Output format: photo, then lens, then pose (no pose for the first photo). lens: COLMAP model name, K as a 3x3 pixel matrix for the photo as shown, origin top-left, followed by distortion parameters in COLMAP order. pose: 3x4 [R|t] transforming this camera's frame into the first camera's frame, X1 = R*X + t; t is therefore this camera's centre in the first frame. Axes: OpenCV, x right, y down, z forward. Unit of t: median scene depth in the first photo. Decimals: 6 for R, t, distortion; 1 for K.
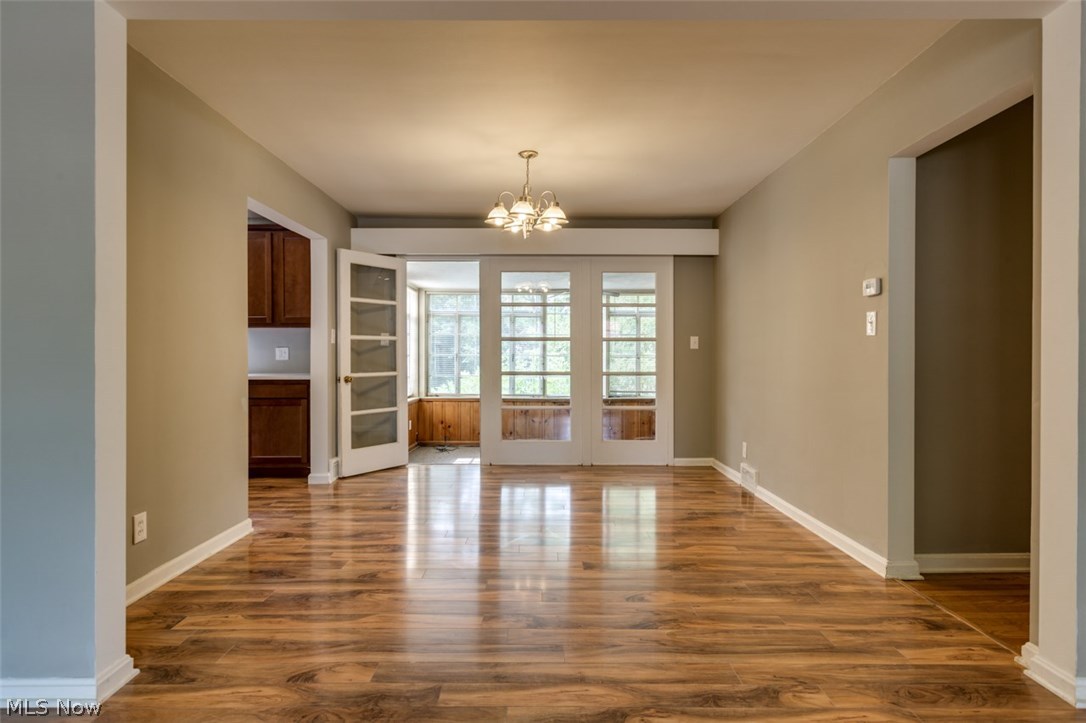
lens RADIAL K [[570.1, 0, 545.6], [0, 570.1, 357.7], [0, 0, 1]] dist [-0.000587, 0.000884]
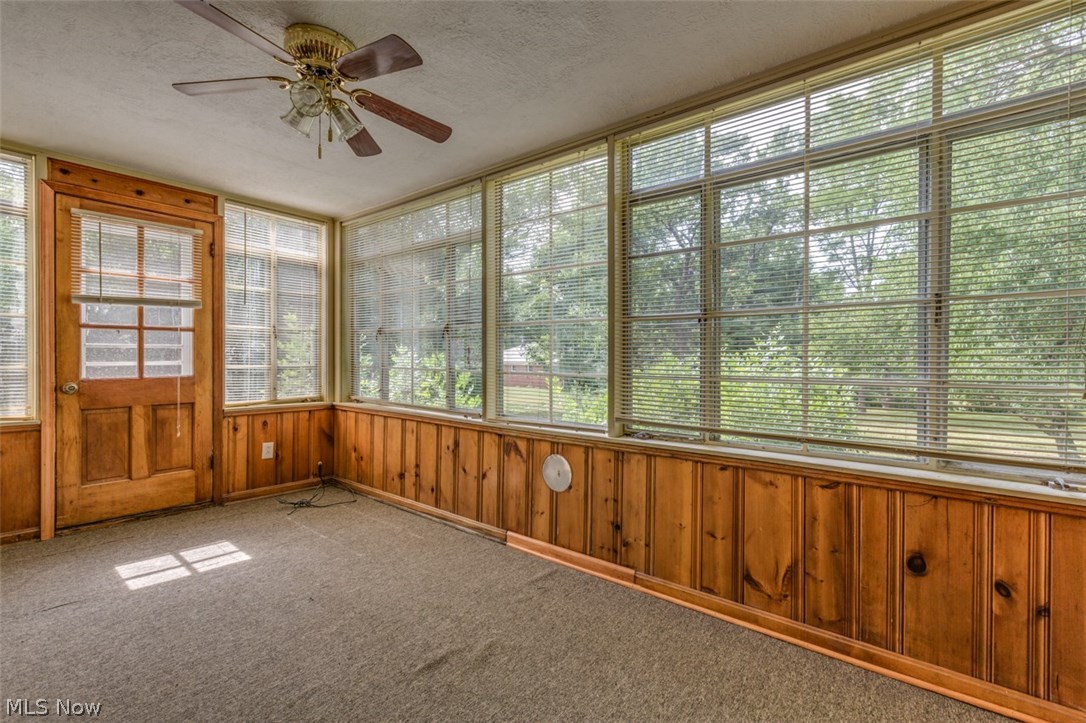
lens RADIAL K [[487.3, 0, 542.5], [0, 487.3, 357.2], [0, 0, 1]] dist [0.001725, 0.000626]
pose [[0.776589, 0.006803, -0.629971, 0.407413], [-0.008566, 0.999963, 0.000238, 0.031774], [0.629950, 0.005211, 0.776618, 1.133689]]
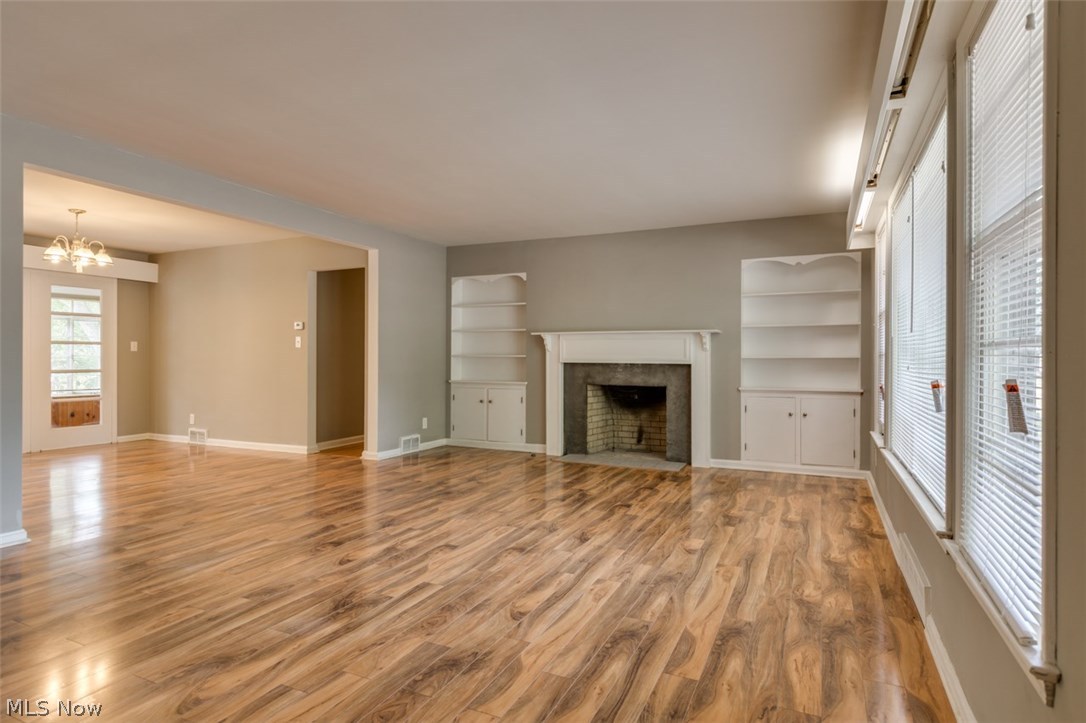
lens RADIAL K [[600.5, 0, 543.5], [0, 600.5, 356.0], [0, 0, 1]] dist [0.002663, -0.000141]
pose [[0.426821, 0.000964, 0.904336, -0.604786], [0.002245, 0.999995, -0.002125, 0.000319], [-0.904333, 0.002937, 0.426817, -0.454332]]
